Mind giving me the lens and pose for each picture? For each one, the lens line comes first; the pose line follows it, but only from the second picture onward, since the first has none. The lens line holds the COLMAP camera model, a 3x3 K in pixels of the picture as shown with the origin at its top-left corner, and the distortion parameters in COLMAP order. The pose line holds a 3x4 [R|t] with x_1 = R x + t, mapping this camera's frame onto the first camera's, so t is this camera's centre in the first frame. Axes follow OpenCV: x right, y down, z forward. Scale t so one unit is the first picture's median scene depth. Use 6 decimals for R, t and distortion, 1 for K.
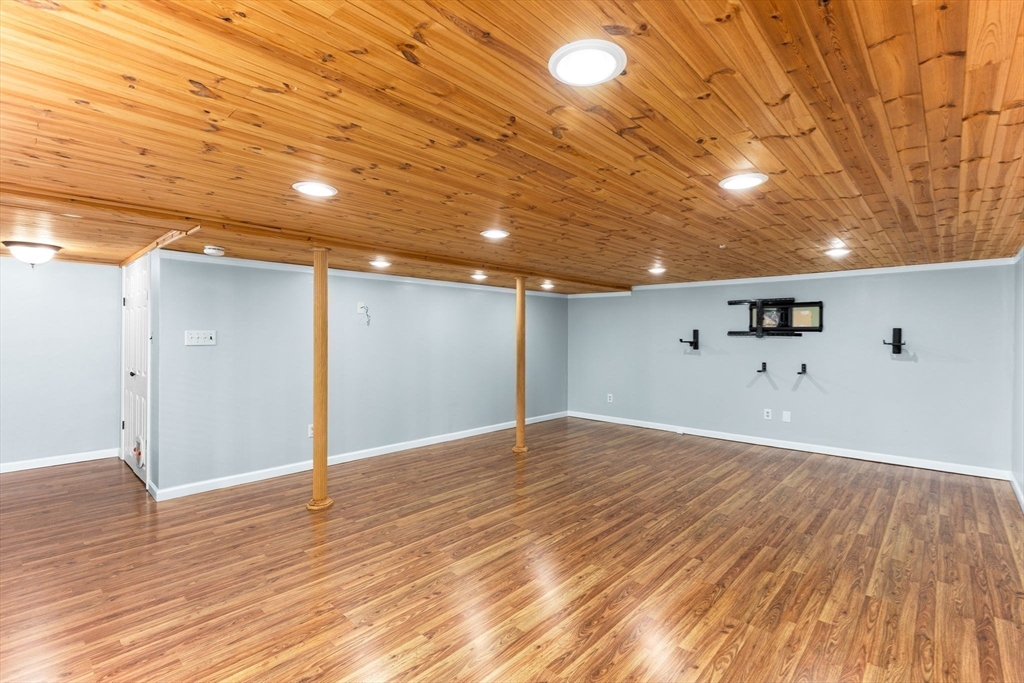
lens RADIAL K [[467.7, 0, 511.6], [0, 467.7, 338.7], [0, 0, 1]] dist [0.016384, 0.000314]
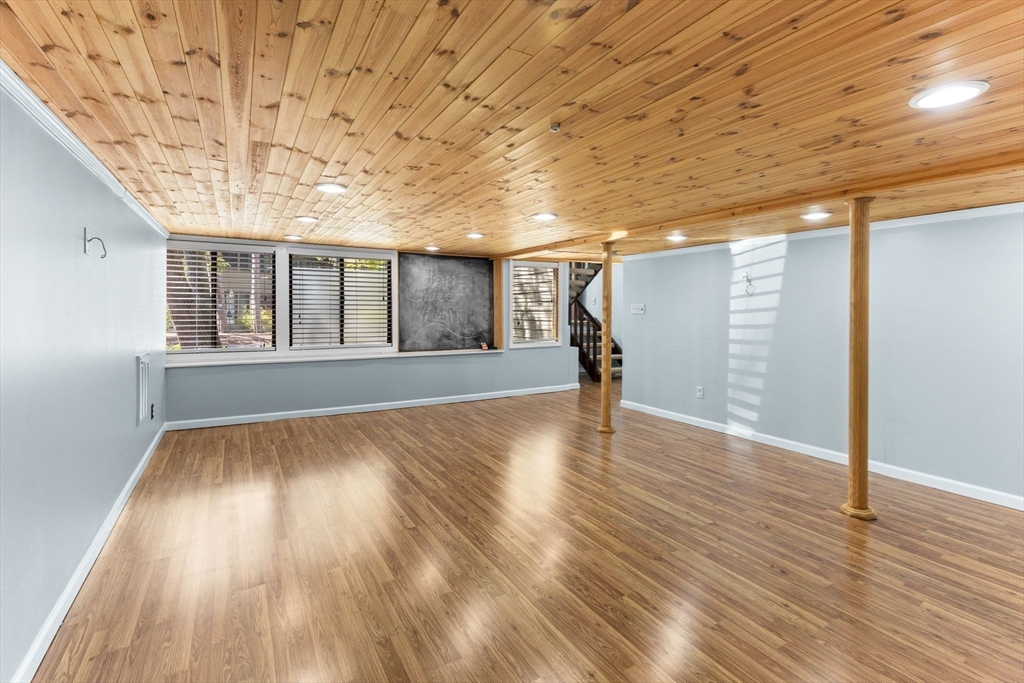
lens RADIAL K [[467.7, 0, 506.0], [0, 467.7, 310.5], [0, 0, 1]] dist [0.016384, 0.000314]
pose [[-0.295660, -0.002287, -0.955290, 0.864061], [-0.011081, 0.999938, 0.001036, 0.007920], [0.955229, 0.010892, -0.295667, 0.996914]]
